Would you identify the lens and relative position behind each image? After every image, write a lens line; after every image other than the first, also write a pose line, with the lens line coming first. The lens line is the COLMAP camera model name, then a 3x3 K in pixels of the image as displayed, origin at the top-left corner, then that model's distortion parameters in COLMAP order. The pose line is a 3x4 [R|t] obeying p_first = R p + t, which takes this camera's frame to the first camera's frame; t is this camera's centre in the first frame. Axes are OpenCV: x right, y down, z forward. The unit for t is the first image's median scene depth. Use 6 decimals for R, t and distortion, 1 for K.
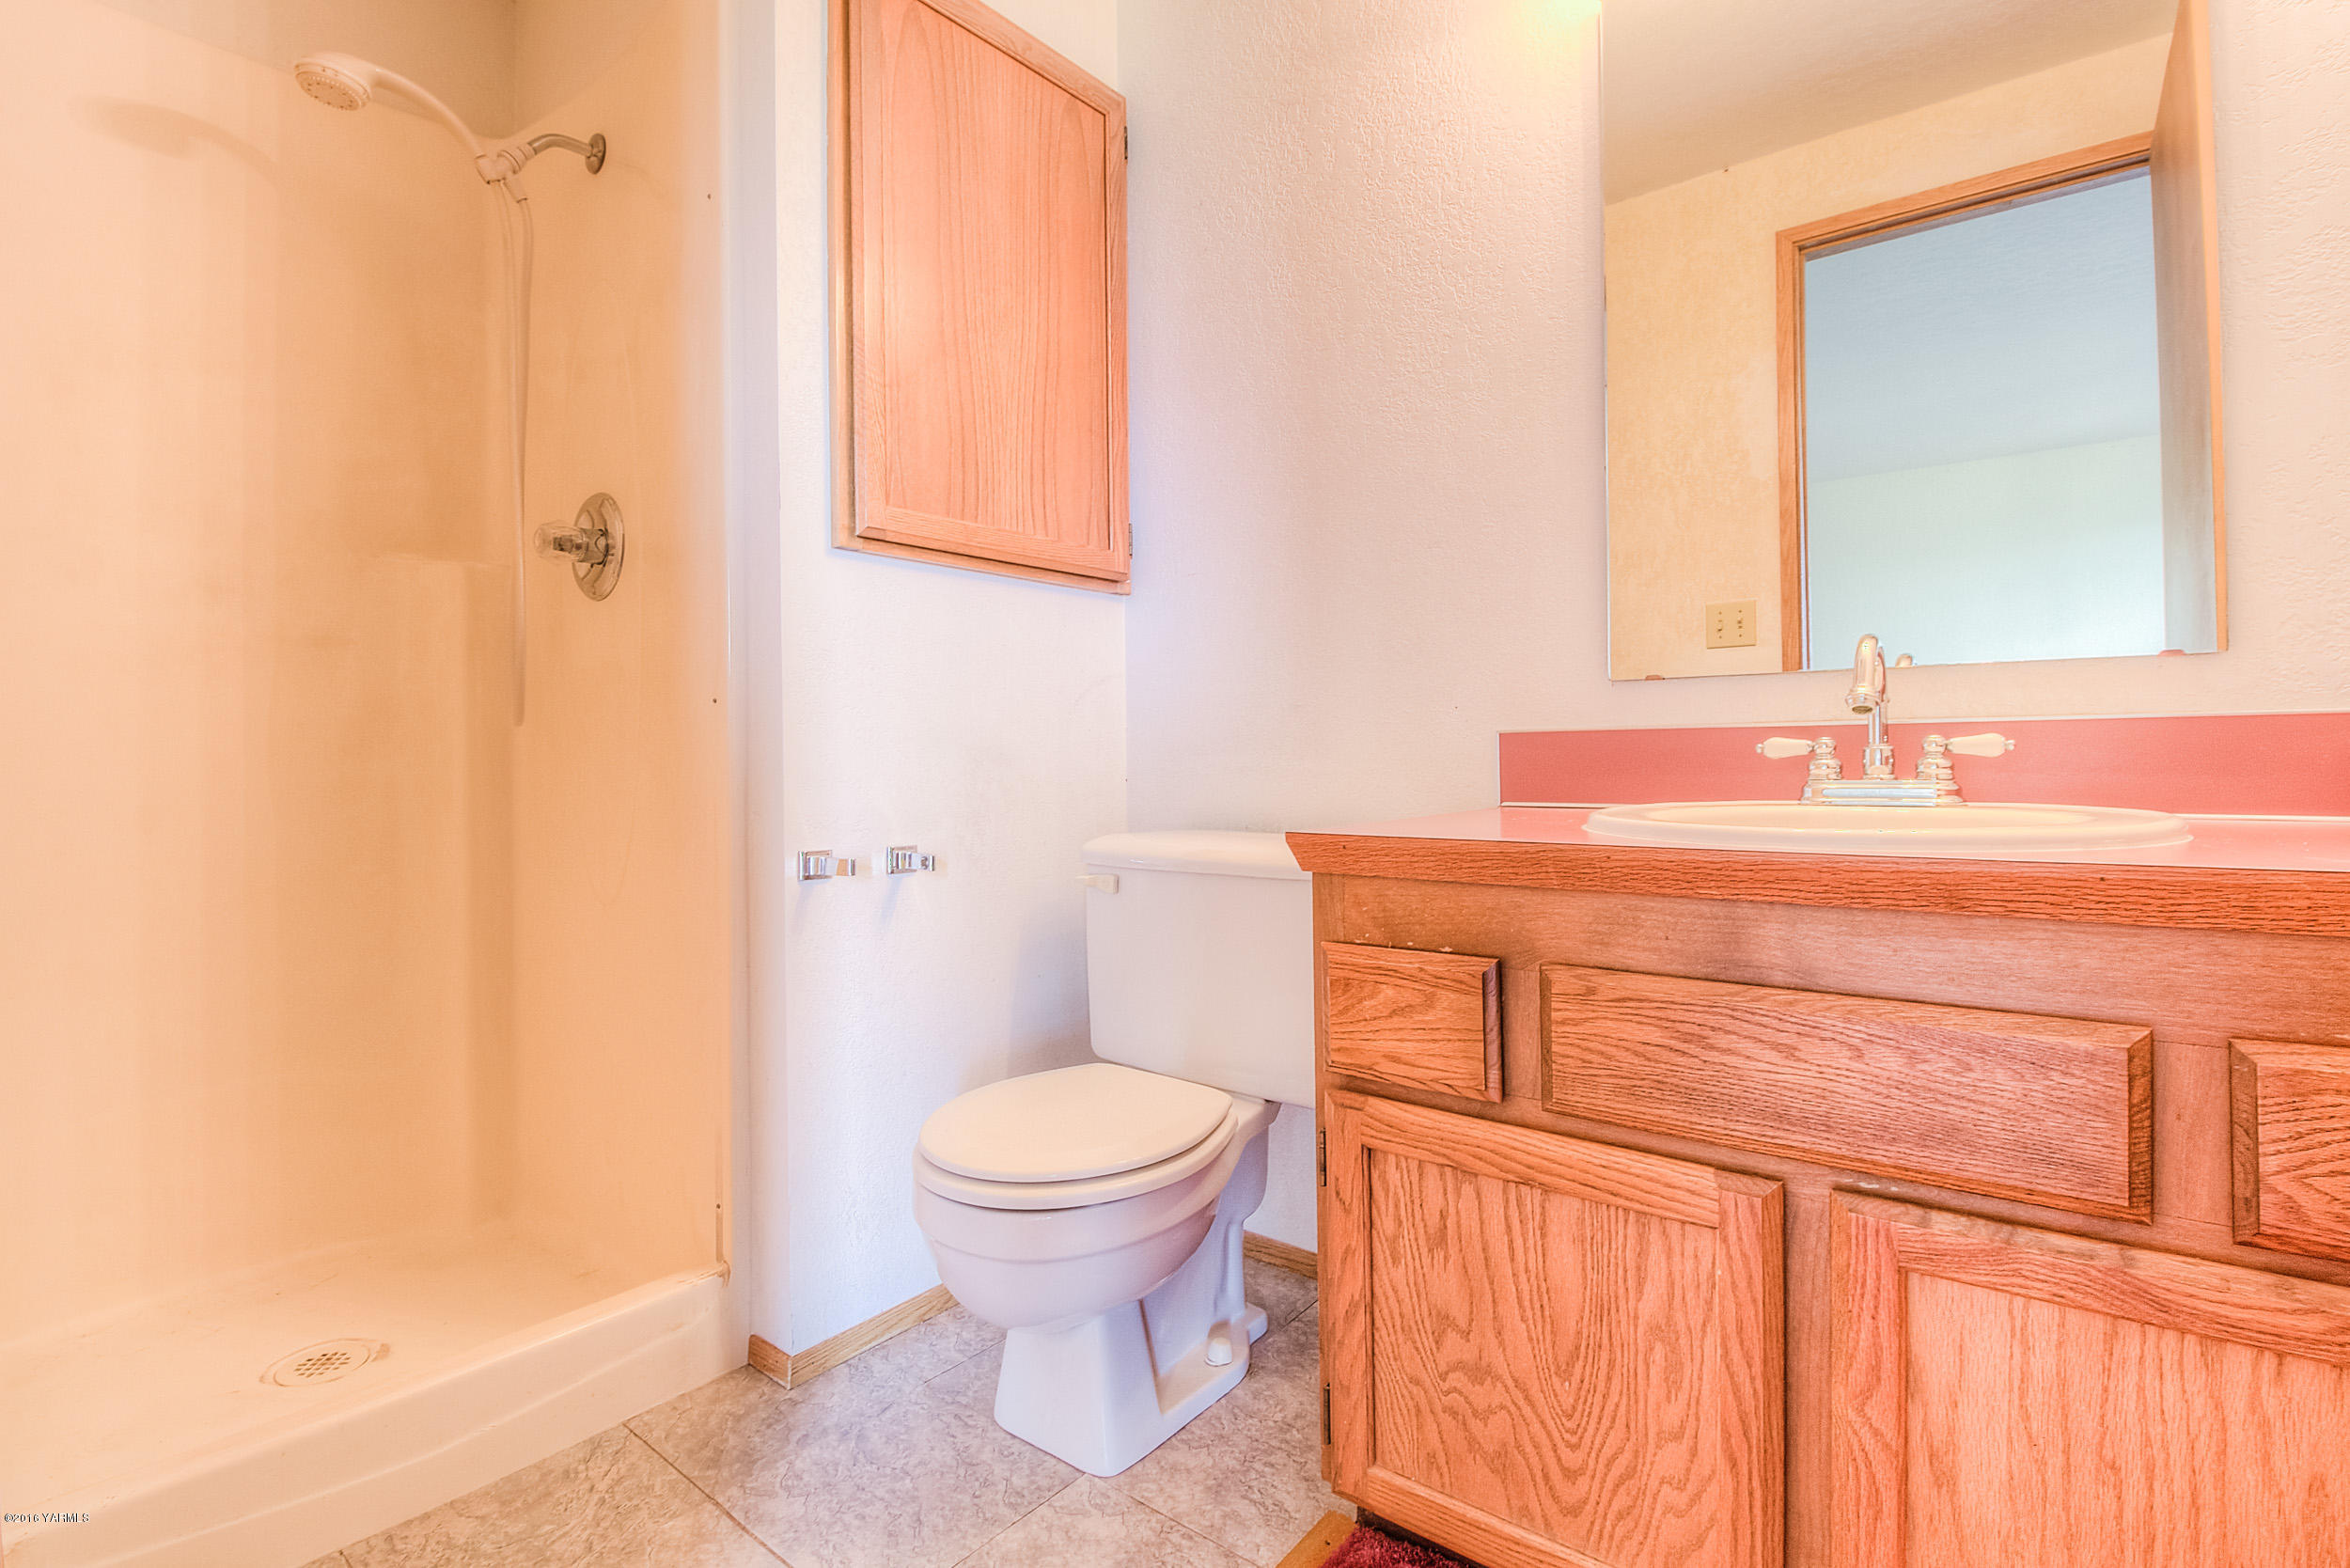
lens RADIAL K [[1125.6, 0, 1167.3], [0, 1125.6, 755.5], [0, 0, 1]] dist [0.000751, -0.014589]
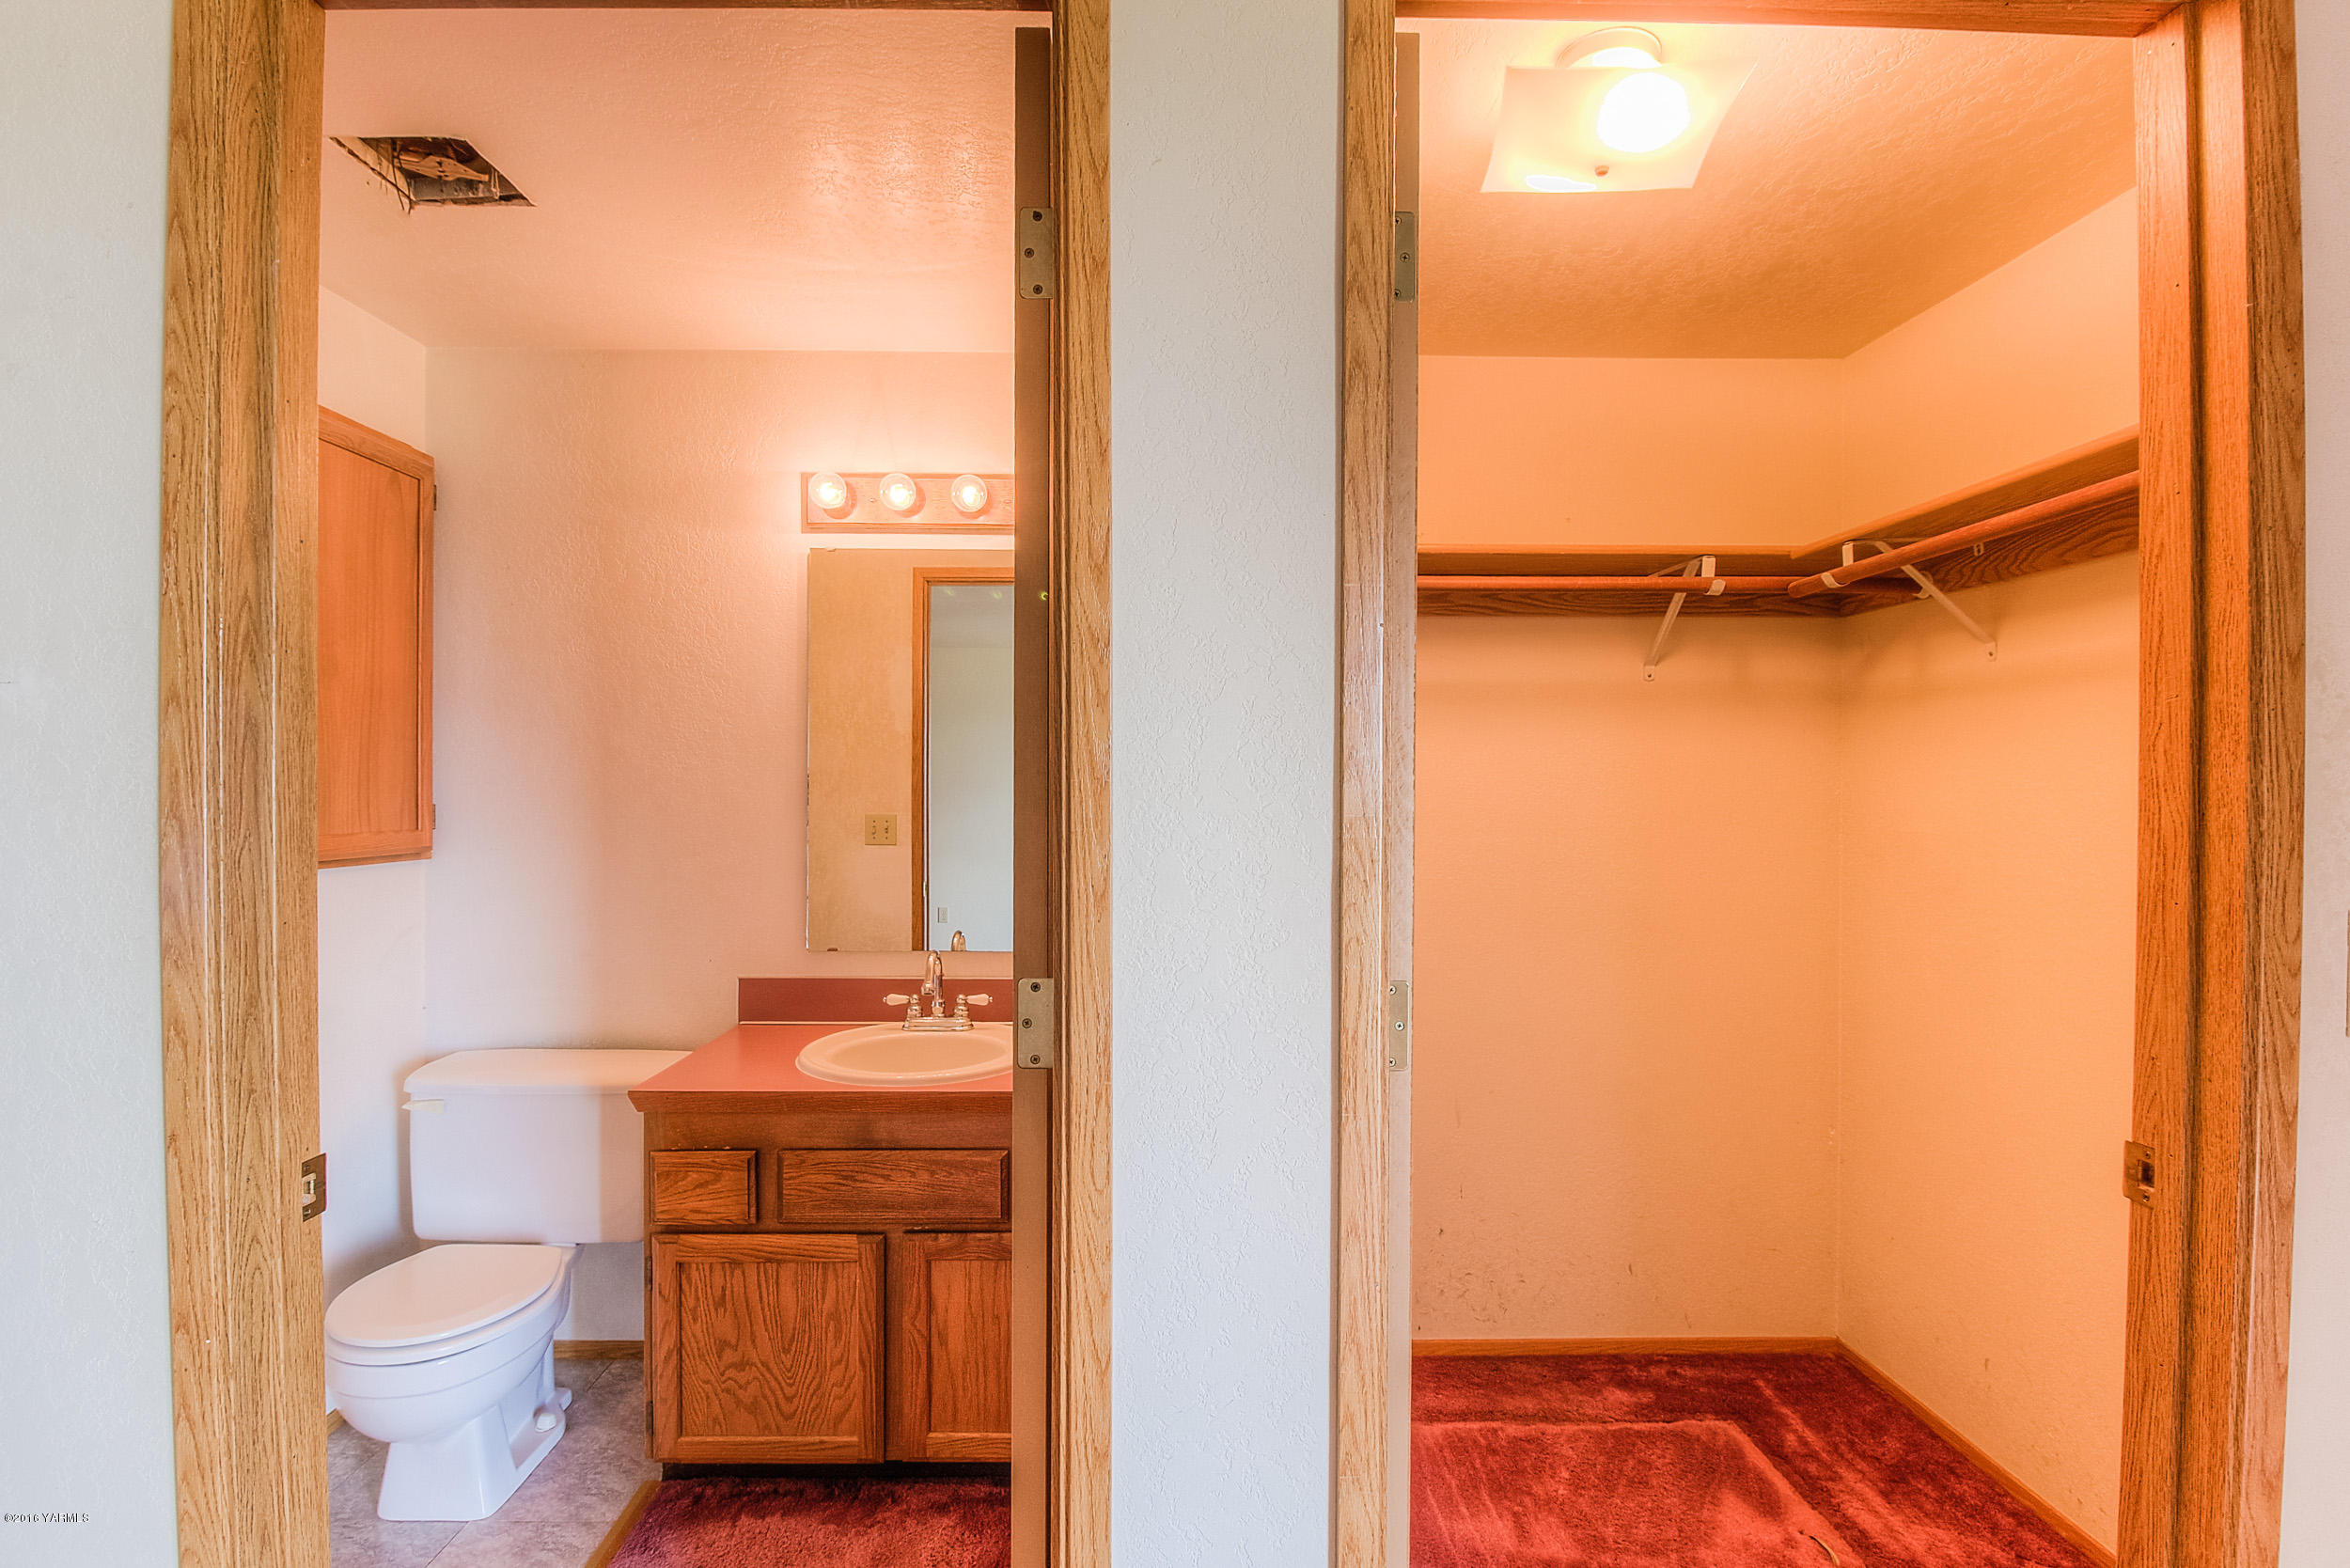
lens RADIAL K [[1135.3, 0, 1175.0], [0, 1135.3, 784.0], [0, 0, 1]] dist [-0.005226, -0.000635]
pose [[0.759002, 0.018048, 0.650838, -0.449801], [-0.013804, 0.999837, -0.011628, -0.445122], [-0.650941, -0.000158, 0.759128, -0.978458]]
